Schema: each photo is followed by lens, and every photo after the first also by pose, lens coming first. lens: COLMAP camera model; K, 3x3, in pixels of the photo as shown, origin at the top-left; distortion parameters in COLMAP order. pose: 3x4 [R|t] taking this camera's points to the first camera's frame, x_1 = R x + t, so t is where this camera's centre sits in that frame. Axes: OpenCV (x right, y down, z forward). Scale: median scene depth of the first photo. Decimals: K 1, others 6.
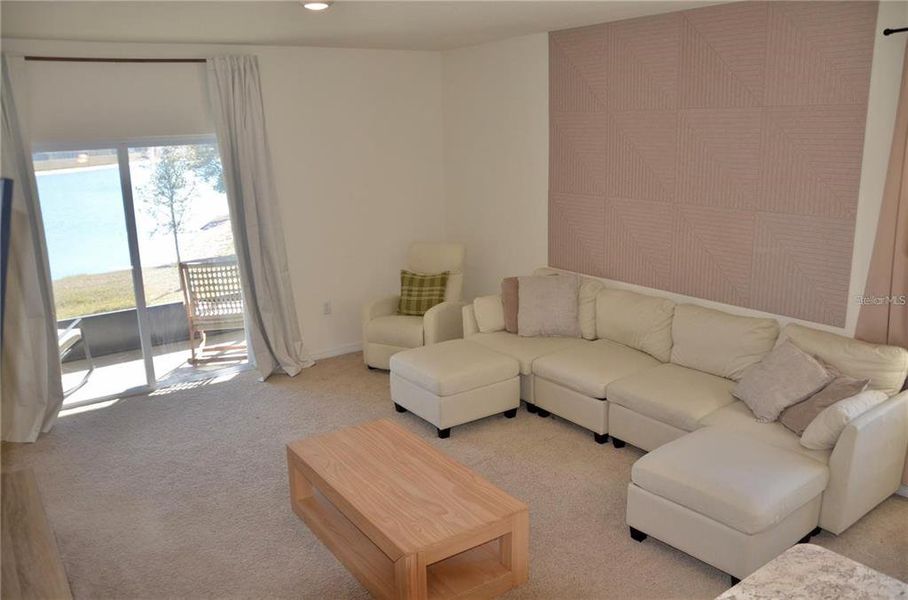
lens RADIAL K [[719.4, 0, 454.0], [0, 719.4, 300.0], [0, 0, 1]] dist [-0.091942, 0.004451]
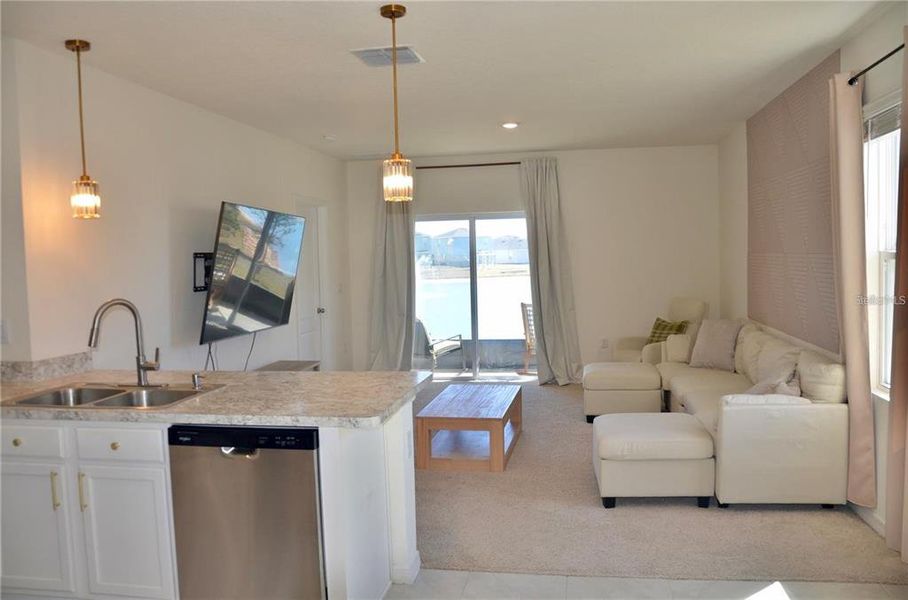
lens RADIAL K [[732.7, 0, 454.0], [0, 732.7, 300.0], [0, 0, 1]] dist [-0.068006, 0.001433]
pose [[0.707843, 0.051515, -0.704488, 0.651184], [-0.155297, 0.984285, -0.084062, 0.102276], [0.689087, 0.168908, 0.704720, -0.153562]]
